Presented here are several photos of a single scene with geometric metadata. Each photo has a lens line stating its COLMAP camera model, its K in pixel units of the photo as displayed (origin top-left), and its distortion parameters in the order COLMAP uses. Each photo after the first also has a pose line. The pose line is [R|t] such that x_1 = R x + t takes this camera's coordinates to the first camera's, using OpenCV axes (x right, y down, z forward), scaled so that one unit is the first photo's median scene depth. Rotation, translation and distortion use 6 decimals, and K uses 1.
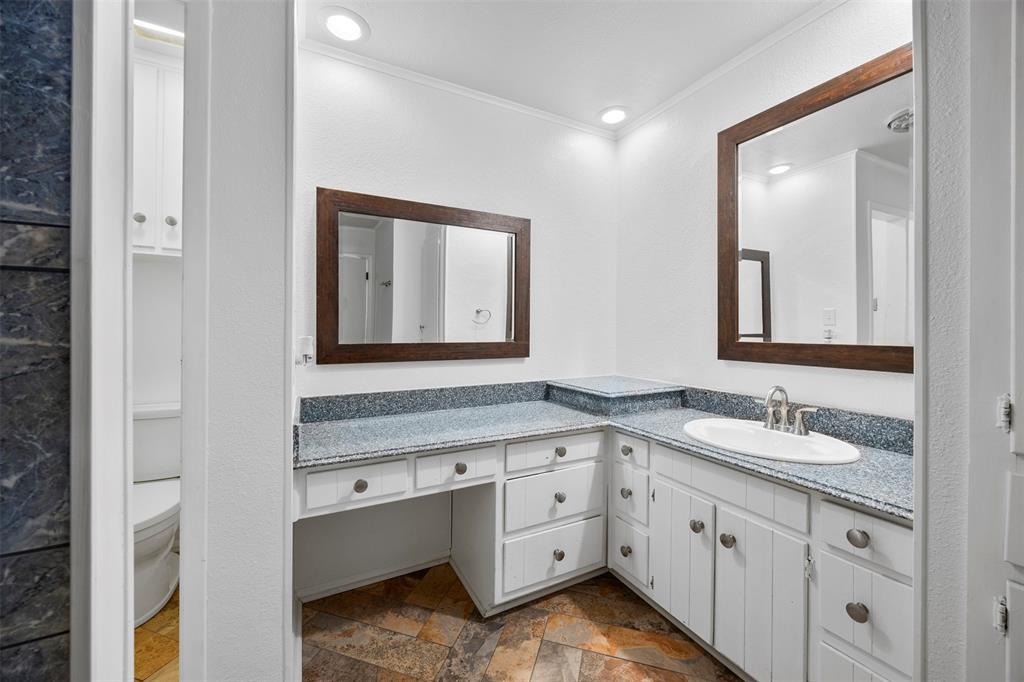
lens RADIAL K [[393.3, 0, 511.2], [0, 393.3, 330.3], [0, 0, 1]] dist [-0.001608, -0.000309]
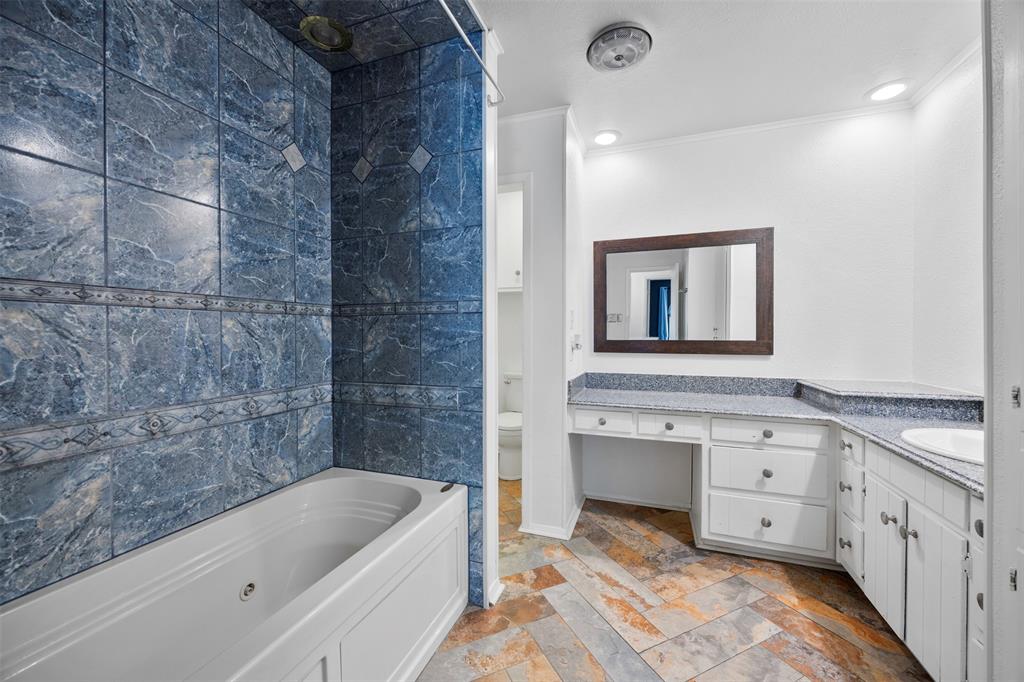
lens RADIAL K [[393.3, 0, 512.2], [0, 393.3, 338.3], [0, 0, 1]] dist [-0.001608, -0.000309]
pose [[0.678774, 0.005905, -0.734324, 0.461243], [0.000843, 0.999961, 0.008820, 0.015605], [0.734347, -0.006606, 0.678742, -0.336593]]
